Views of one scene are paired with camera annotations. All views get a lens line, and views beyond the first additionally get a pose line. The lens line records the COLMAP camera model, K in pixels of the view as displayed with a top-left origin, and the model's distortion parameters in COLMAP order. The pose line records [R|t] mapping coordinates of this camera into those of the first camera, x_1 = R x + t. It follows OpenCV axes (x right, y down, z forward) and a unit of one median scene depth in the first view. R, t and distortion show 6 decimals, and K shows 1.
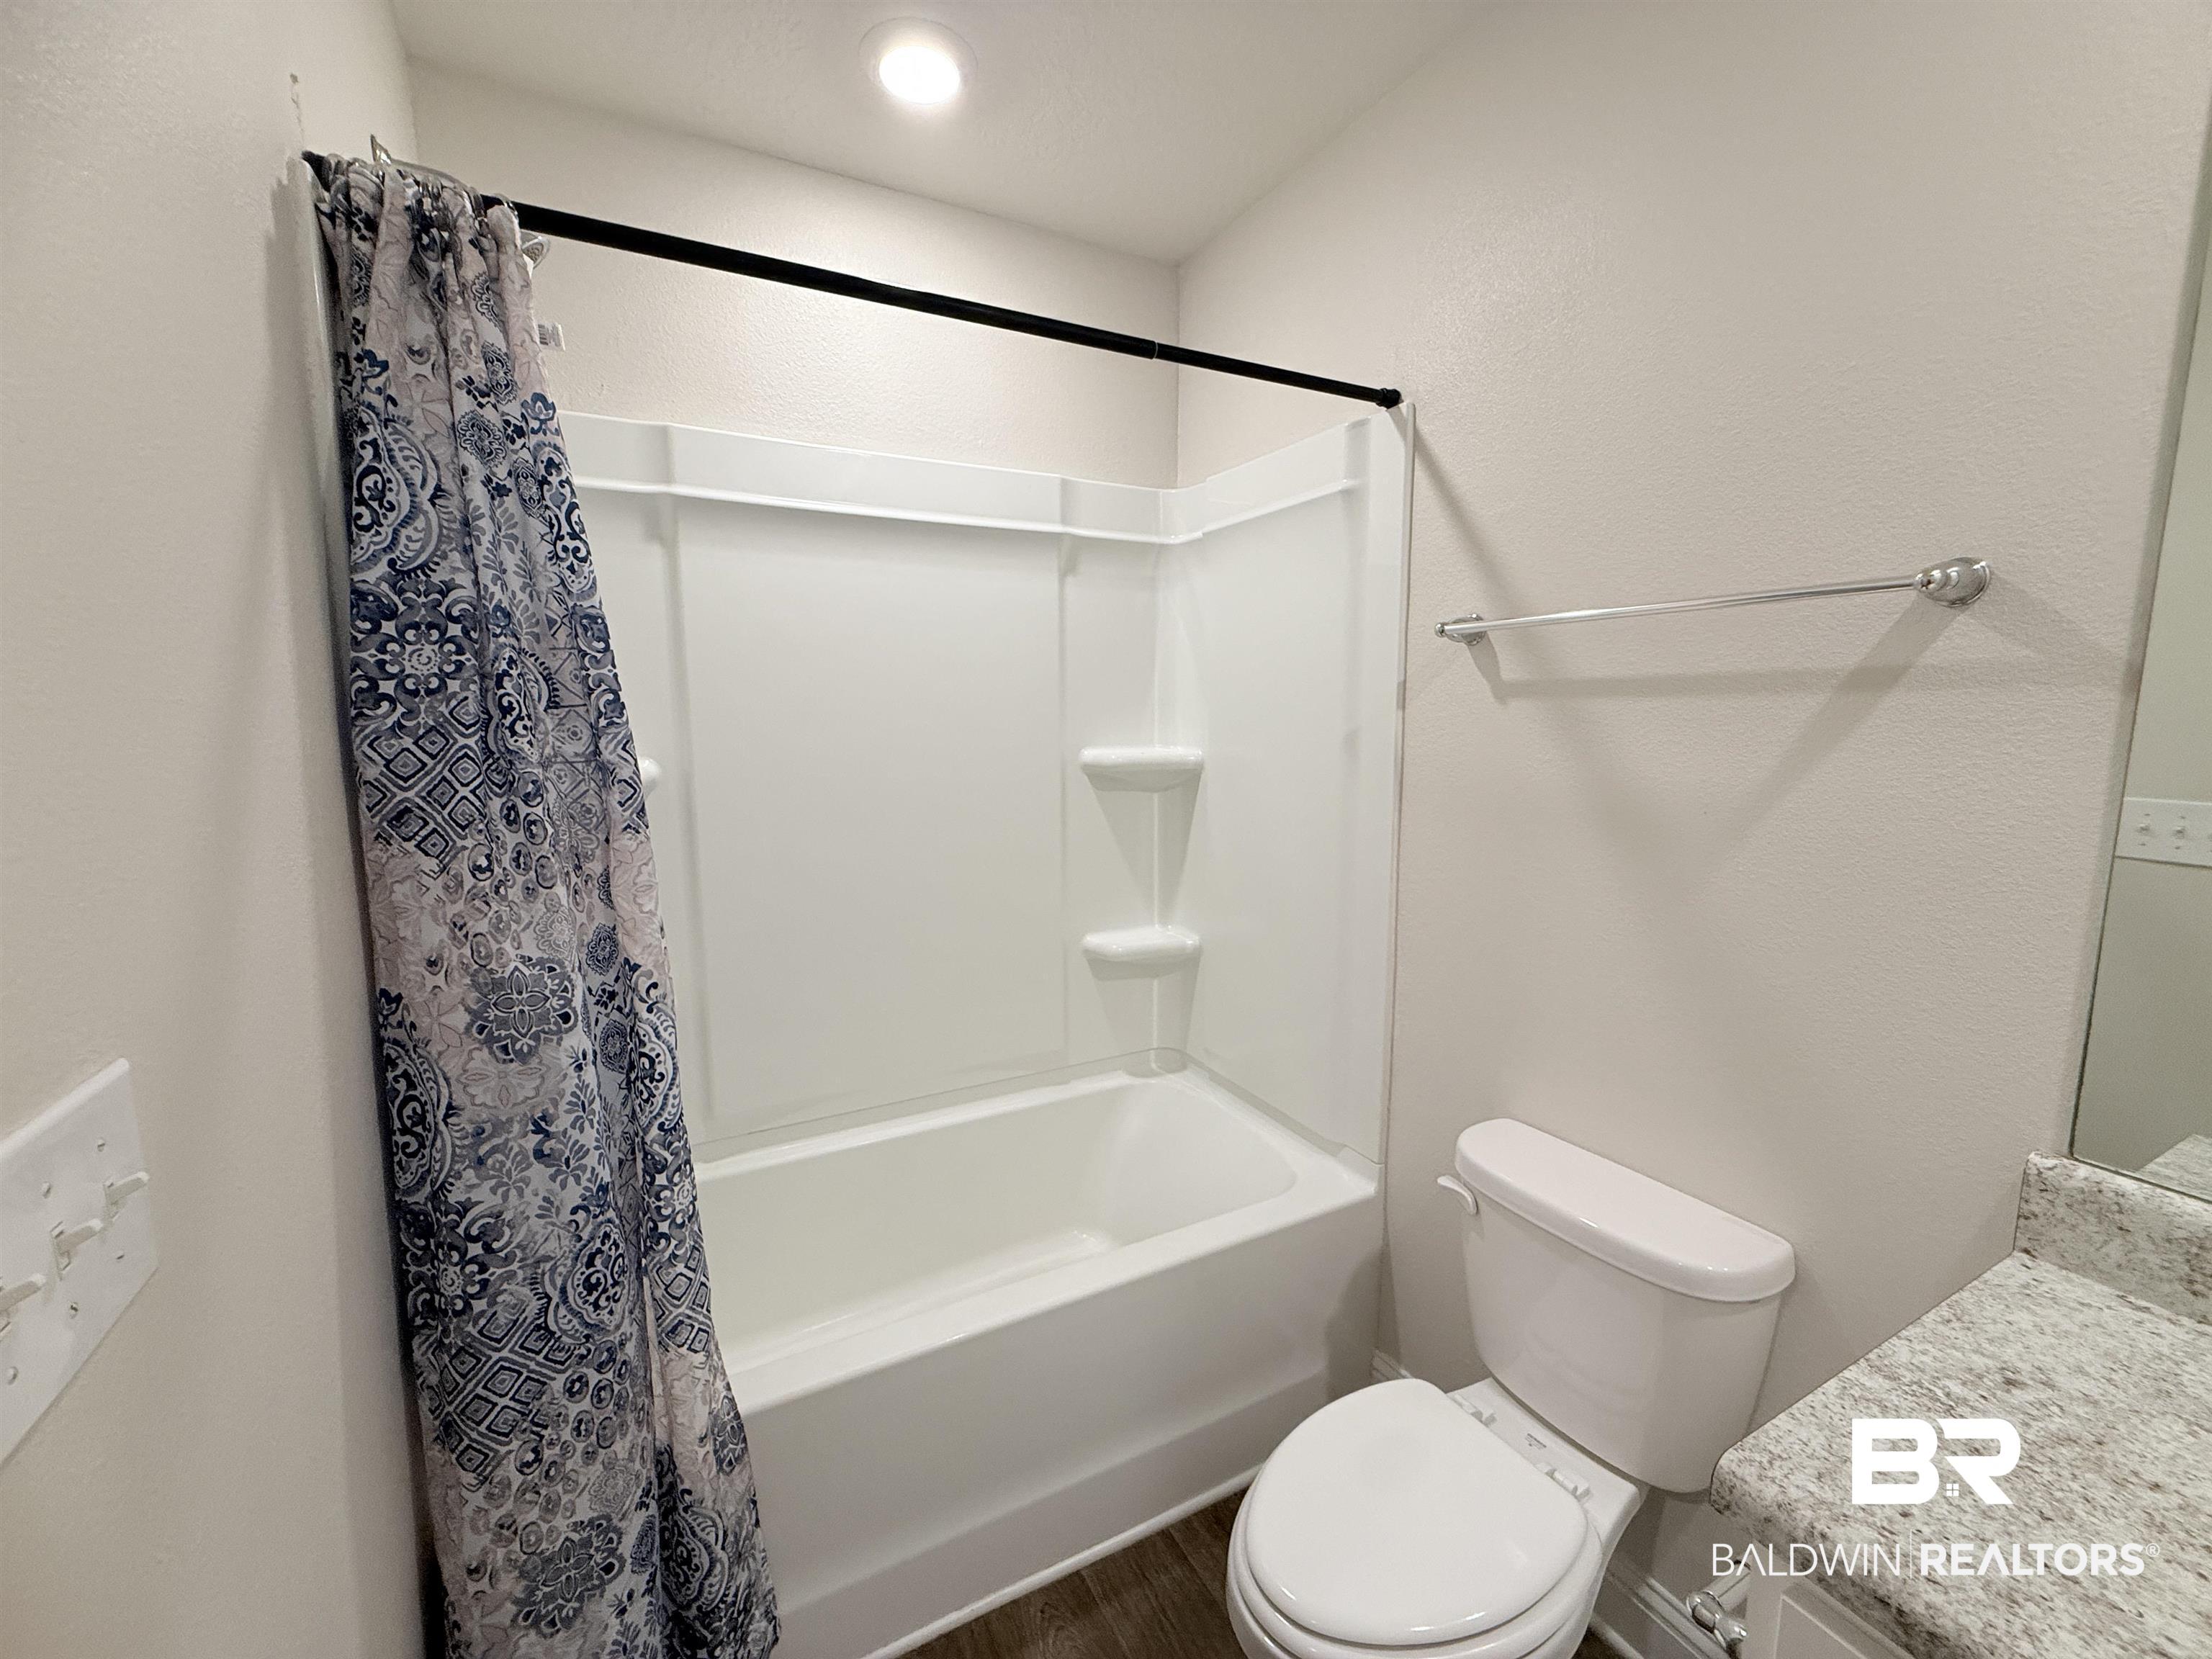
lens RADIAL K [[885.1, 0, 1102.5], [0, 885.1, 828.1], [0, 0, 1]] dist [0.001772, 0.000216]
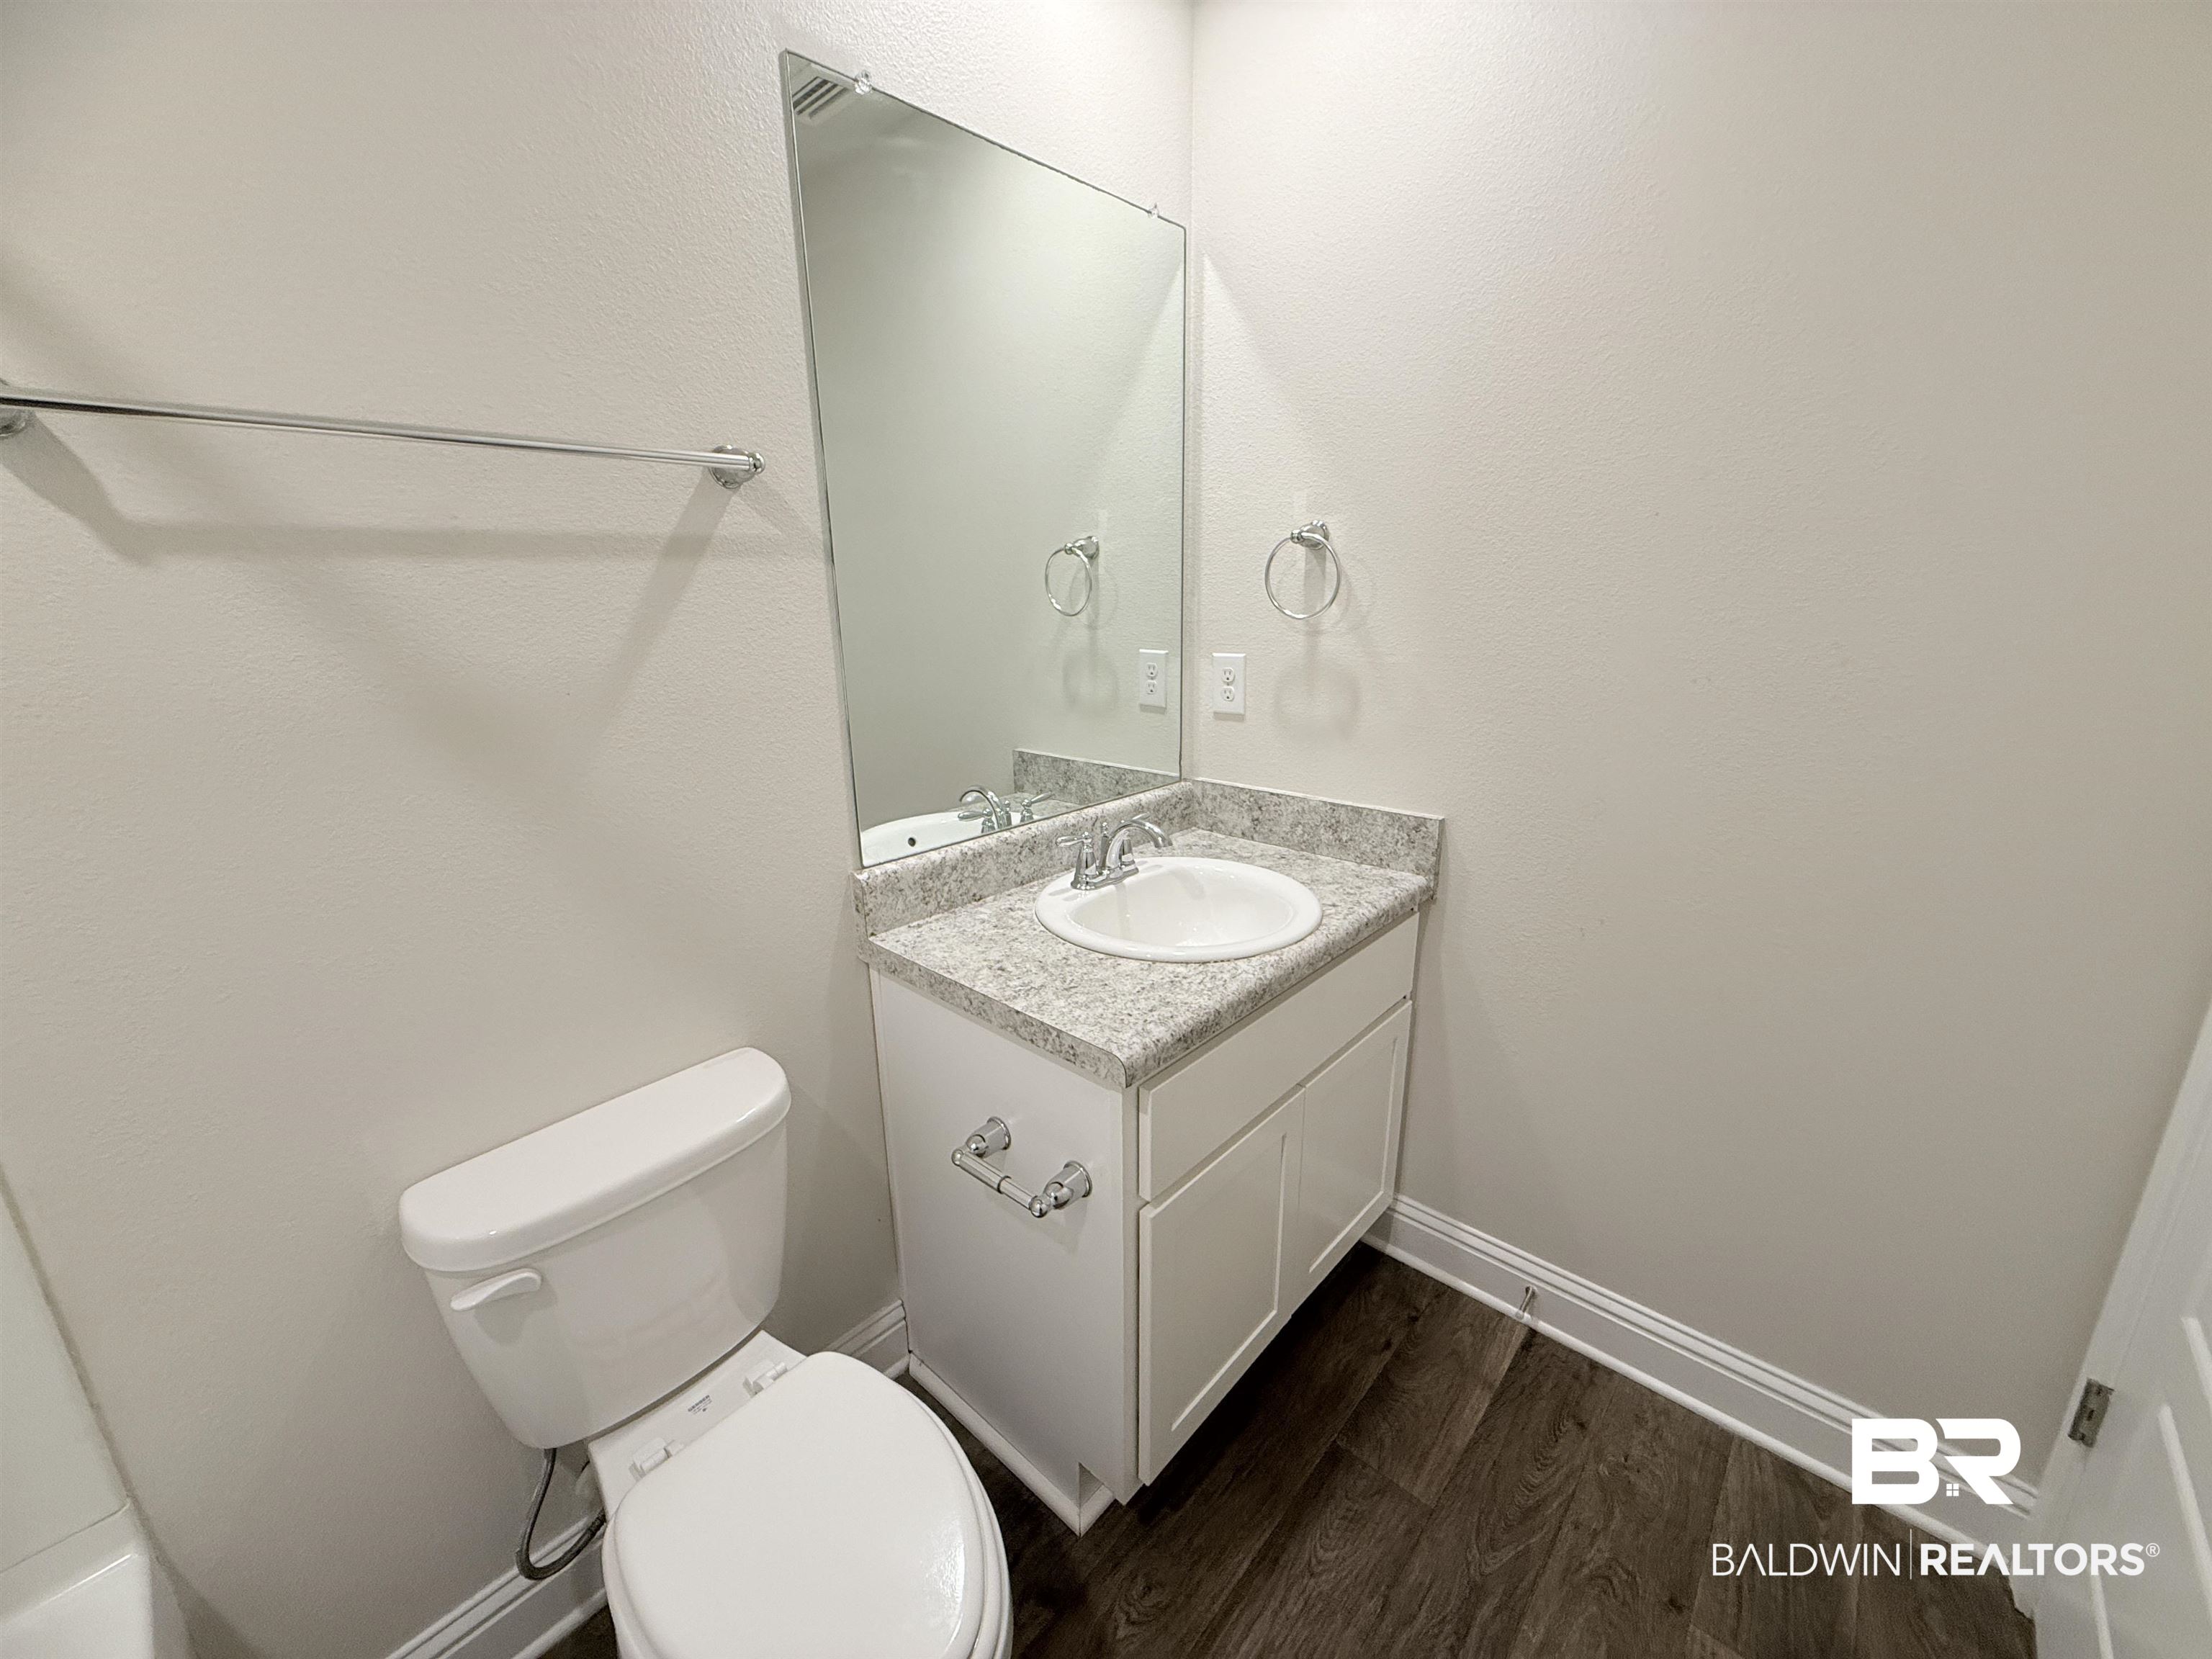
lens RADIAL K [[885.1, 0, 1116.1], [0, 885.1, 825.2], [0, 0, 1]] dist [0.001772, 0.000216]
pose [[-0.344922, -0.244632, 0.906192, -0.415083], [0.135621, 0.942320, 0.306007, -0.106749], [-0.928782, 0.228447, -0.291850, 0.911072]]
